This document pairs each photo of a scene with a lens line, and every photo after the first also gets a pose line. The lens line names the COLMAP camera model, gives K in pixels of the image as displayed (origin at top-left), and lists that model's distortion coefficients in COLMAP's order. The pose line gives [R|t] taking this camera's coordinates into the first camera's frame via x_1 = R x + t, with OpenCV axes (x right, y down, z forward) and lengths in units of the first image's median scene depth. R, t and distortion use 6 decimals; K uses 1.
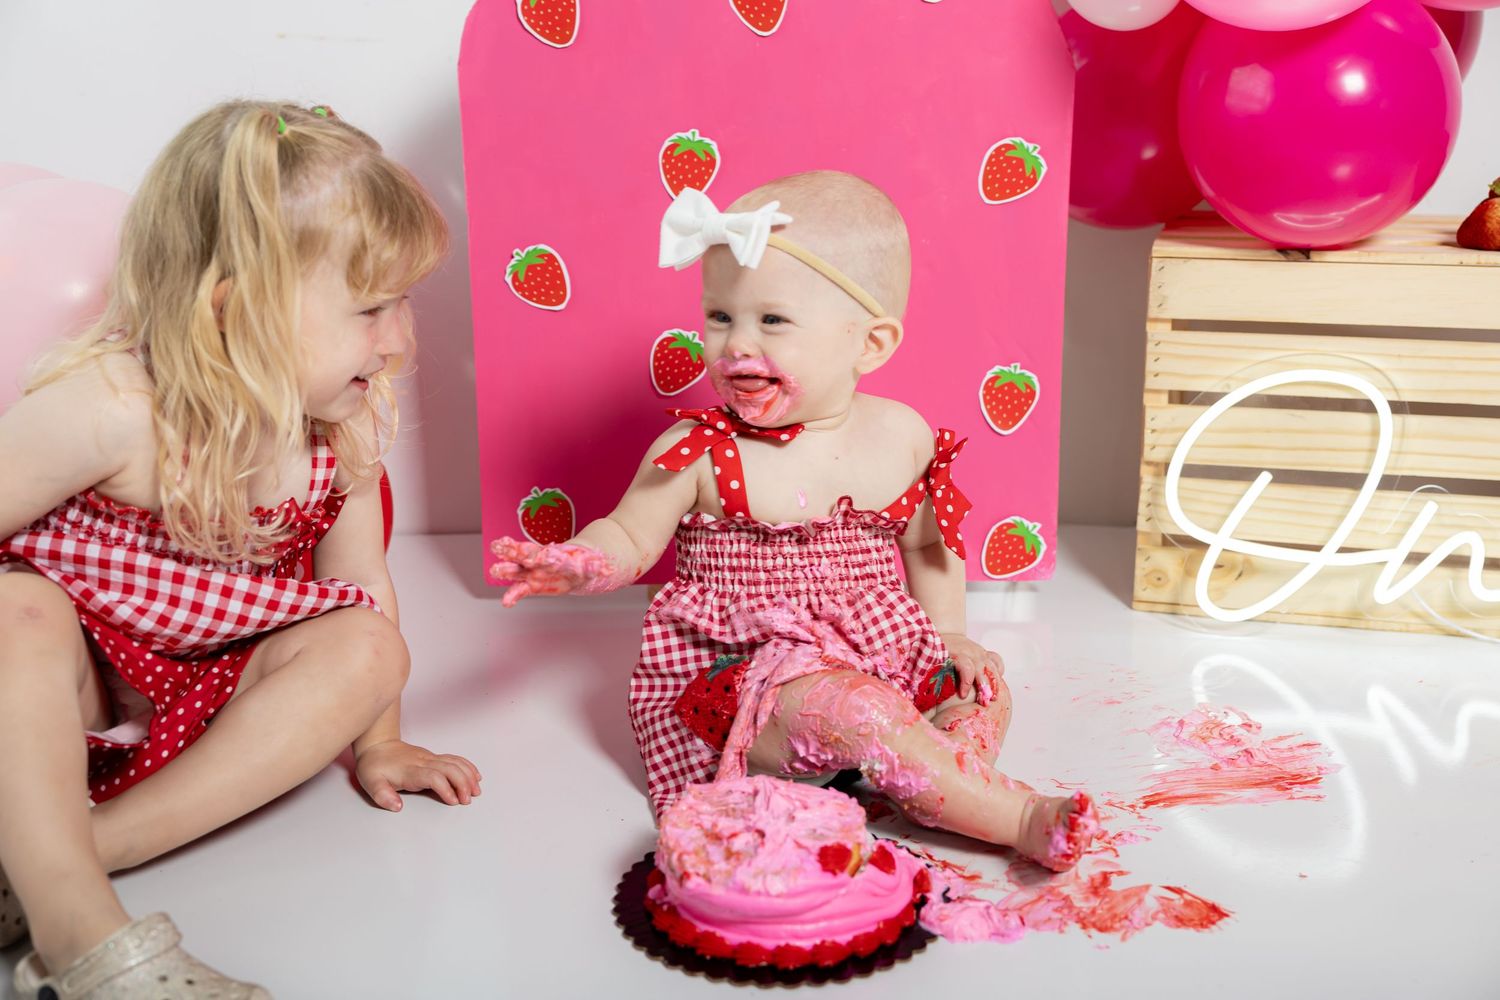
lens RADIAL K [[1535.3, 0, 790.0], [0, 1535.3, 486.1], [0, 0, 1]] dist [-0.009497, 0.000000]
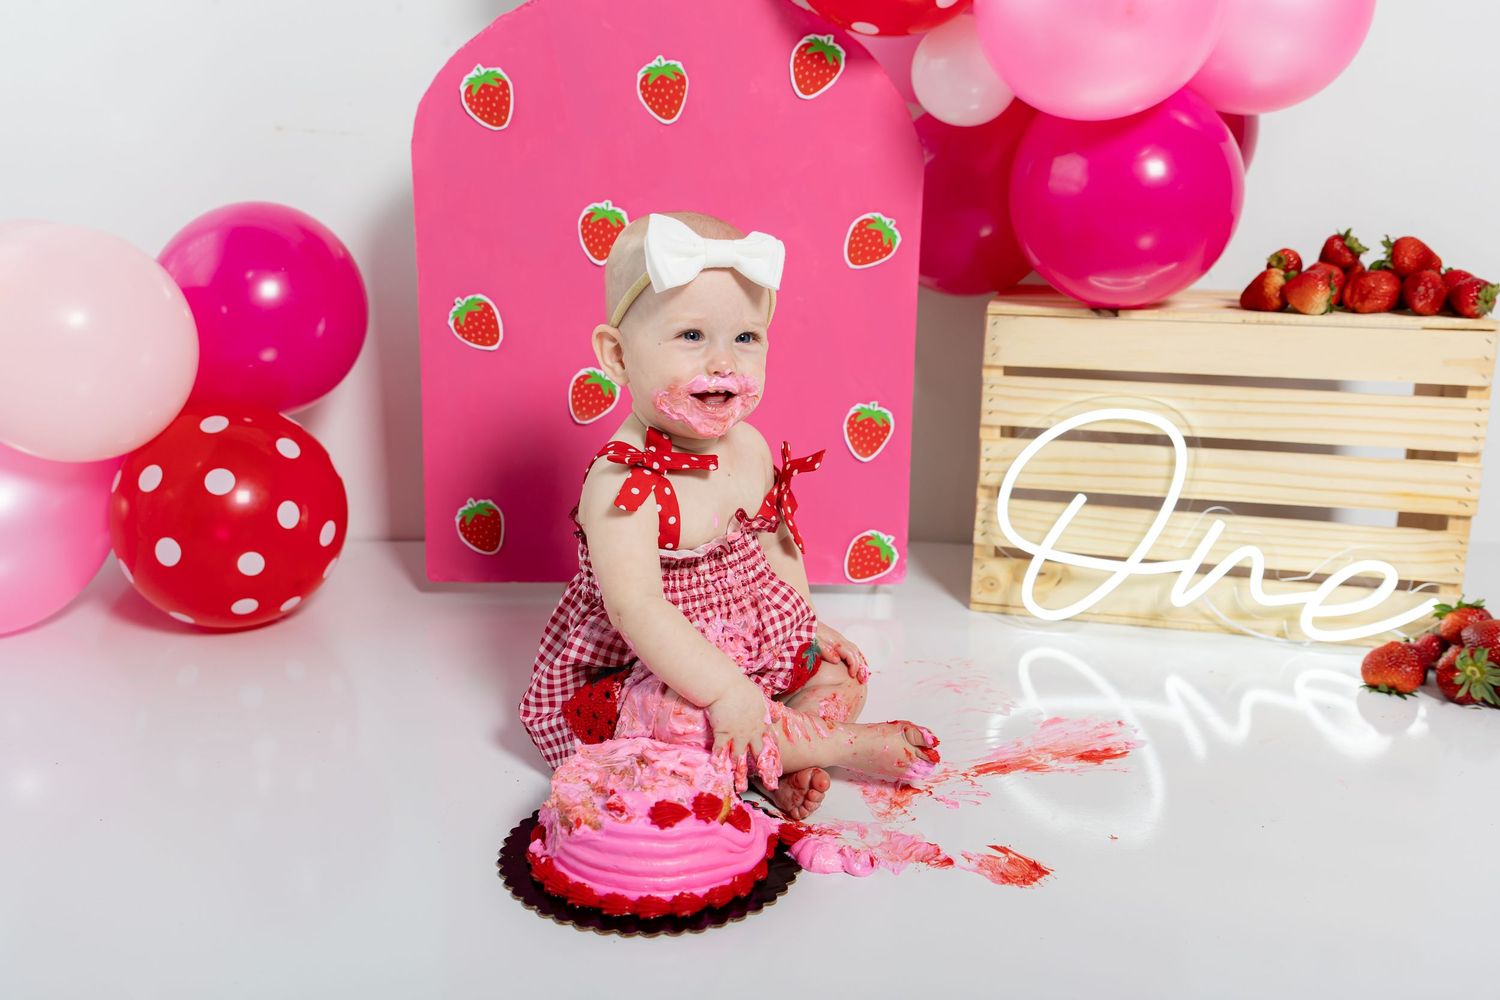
lens RADIAL K [[1169.2, 0, 743.1], [0, 1169.2, 478.0], [0, 0, 1]] dist [-0.008161, 0.002325]
pose [[0.999622, 0.017421, 0.021280, 0.027259], [-0.016436, 0.998824, -0.045618, 0.023665], [-0.022050, 0.045251, 0.998732, 0.095632]]
